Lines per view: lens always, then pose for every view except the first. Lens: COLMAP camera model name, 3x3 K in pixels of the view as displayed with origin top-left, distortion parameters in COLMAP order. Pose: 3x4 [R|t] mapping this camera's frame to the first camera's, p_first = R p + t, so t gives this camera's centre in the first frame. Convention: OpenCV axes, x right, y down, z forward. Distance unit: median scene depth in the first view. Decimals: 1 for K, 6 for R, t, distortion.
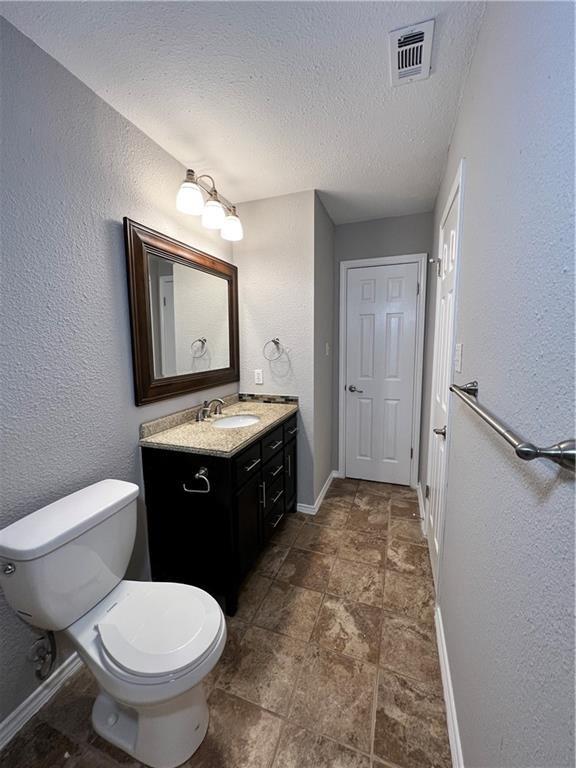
lens RADIAL K [[307.4, 0, 288.0], [0, 307.4, 382.2], [0, 0, 1]] dist [-0.000436, -0.000500]
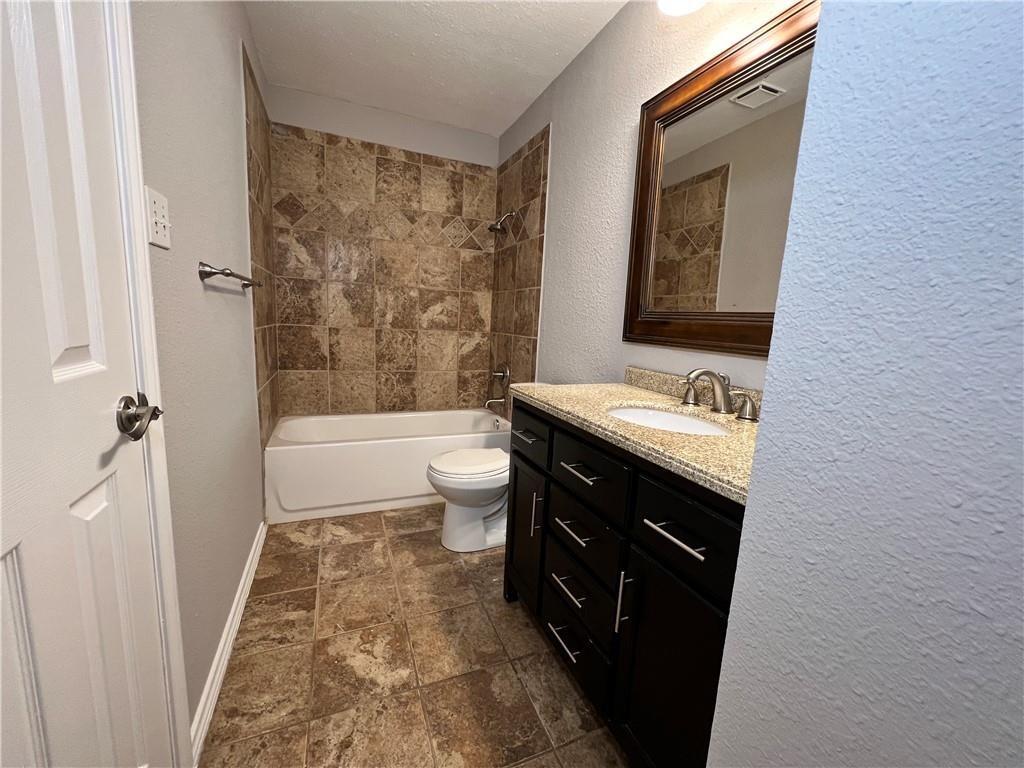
lens RADIAL K [[409.9, 0, 507.9], [0, 409.9, 383.7], [0, 0, 1]] dist [-0.000436, -0.000500]
pose [[-0.736174, 0.079432, -0.672115, 0.518864], [-0.130394, 0.957836, 0.256021, -0.056224], [0.664113, 0.276116, -0.694776, 1.672165]]
